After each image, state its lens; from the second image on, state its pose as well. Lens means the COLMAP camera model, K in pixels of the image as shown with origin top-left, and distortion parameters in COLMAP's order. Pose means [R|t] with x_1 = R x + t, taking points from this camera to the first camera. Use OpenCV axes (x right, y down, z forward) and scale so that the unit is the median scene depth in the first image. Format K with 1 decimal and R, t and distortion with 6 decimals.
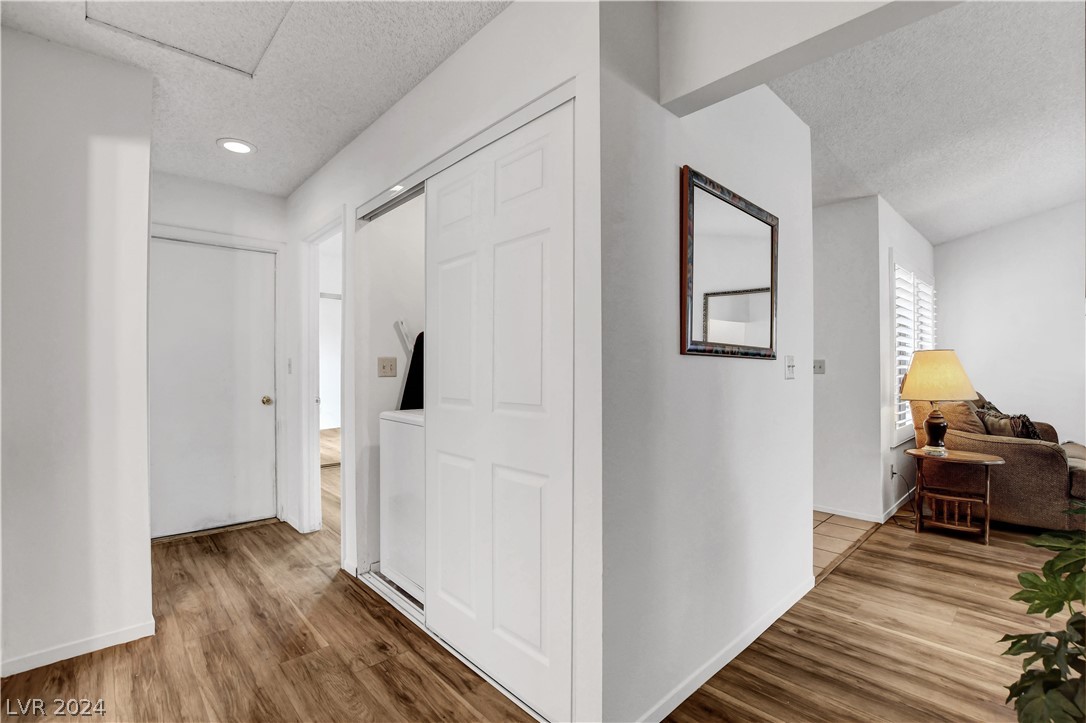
lens RADIAL K [[491.4, 0, 543.0], [0, 491.4, 361.5], [0, 0, 1]] dist [-0.028814, 0.000714]
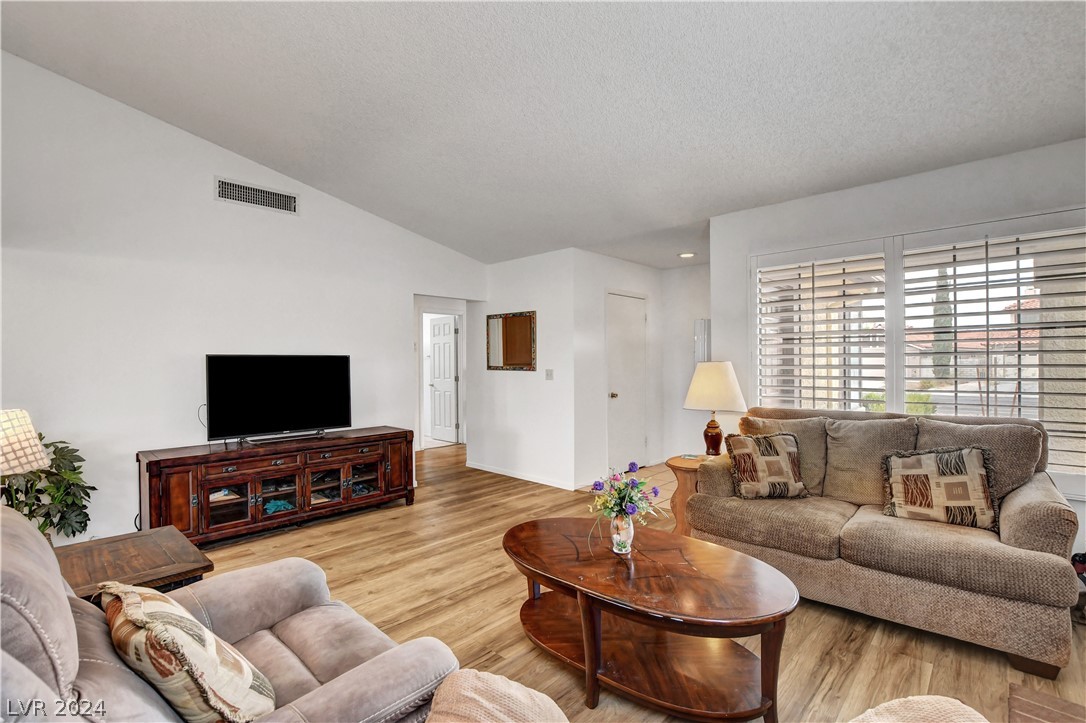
lens RADIAL K [[491.4, 0, 543.0], [0, 491.4, 361.5], [0, 0, 1]] dist [-0.028814, 0.000714]
pose [[0.063135, -0.003521, -0.997999, 1.980552], [0.017298, 0.999847, -0.002433, -0.029963], [0.997855, -0.017110, 0.063186, 0.618894]]
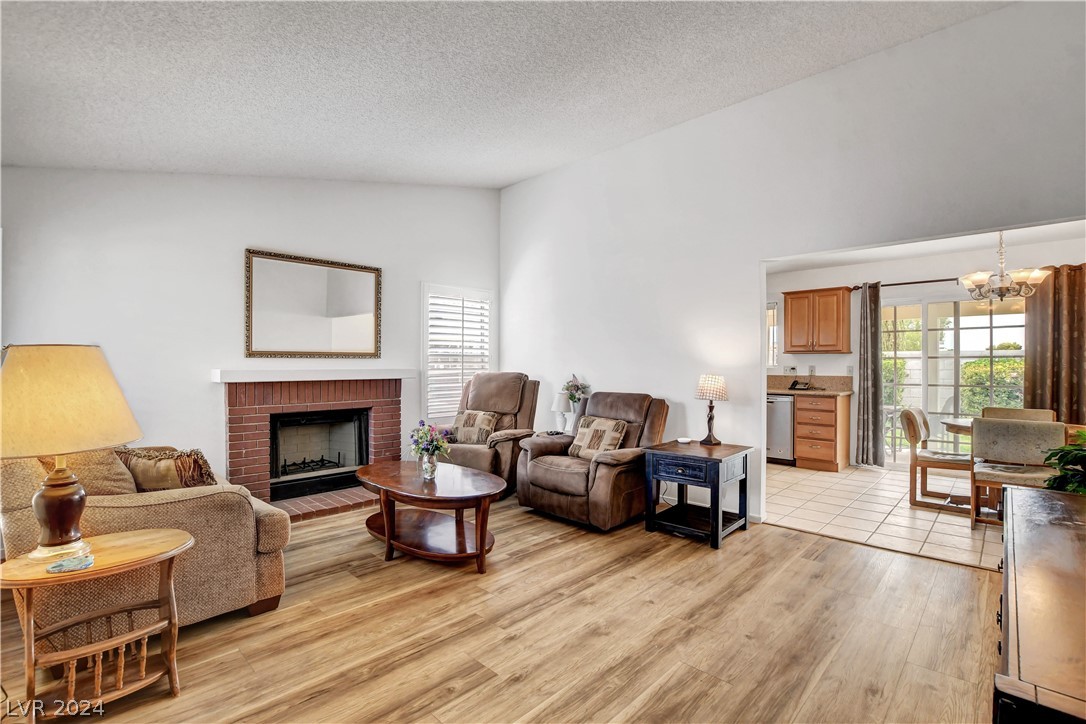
lens RADIAL K [[491.4, 0, 543.0], [0, 491.4, 362.0], [0, 0, 1]] dist [-0.028814, 0.000714]
pose [[-0.047319, 0.006084, 0.998861, 0.333508], [-0.010858, 0.999919, -0.006605, -0.010230], [-0.998821, -0.011158, -0.047249, 0.579197]]
